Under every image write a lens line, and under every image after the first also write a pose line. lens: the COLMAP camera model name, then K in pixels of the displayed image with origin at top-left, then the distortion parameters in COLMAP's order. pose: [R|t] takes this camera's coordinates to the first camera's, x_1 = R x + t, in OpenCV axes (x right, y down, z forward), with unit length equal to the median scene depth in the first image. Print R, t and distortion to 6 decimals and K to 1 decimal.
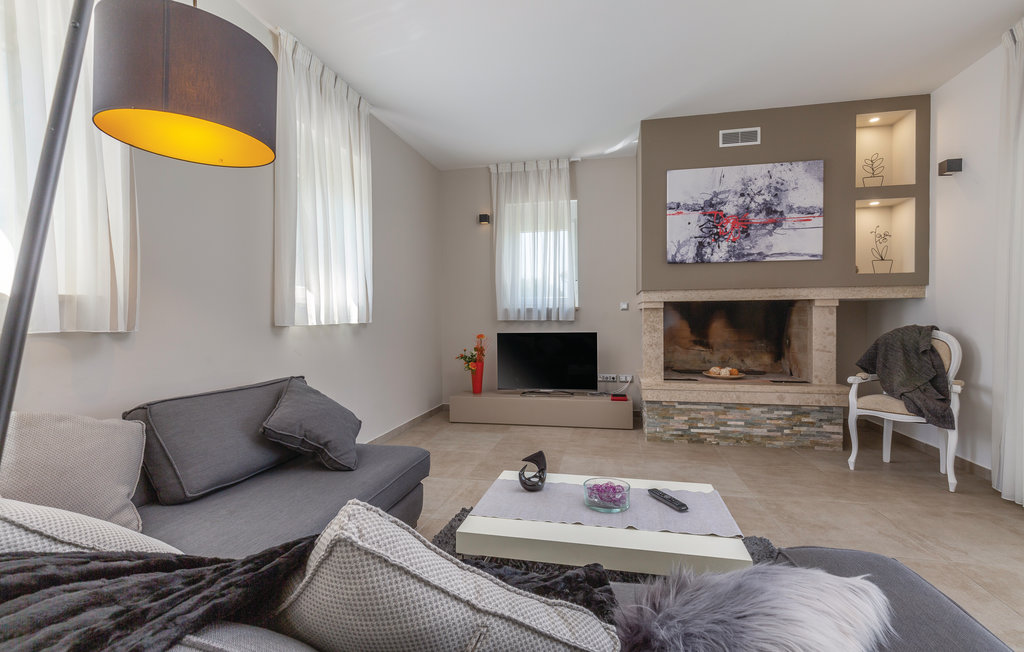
lens RADIAL K [[456.8, 0, 512.0], [0, 456.8, 326.0], [0, 0, 1]] dist [-0.013390, -0.000372]
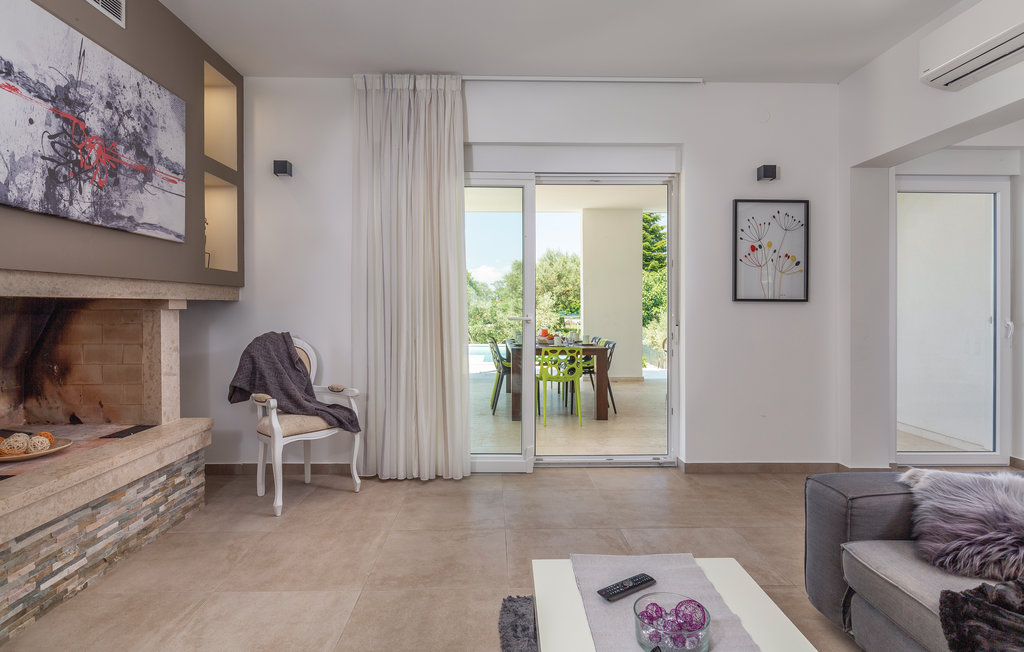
lens RADIAL K [[540.6, 0, 513.1], [0, 540.6, 305.4], [0, 0, 1]] dist [-0.000710, 0.001239]
pose [[-0.246194, 0.008419, 0.969184, -0.238694], [0.013793, 0.999891, -0.005182, -0.038437], [-0.969123, 0.012092, -0.246283, 0.693497]]
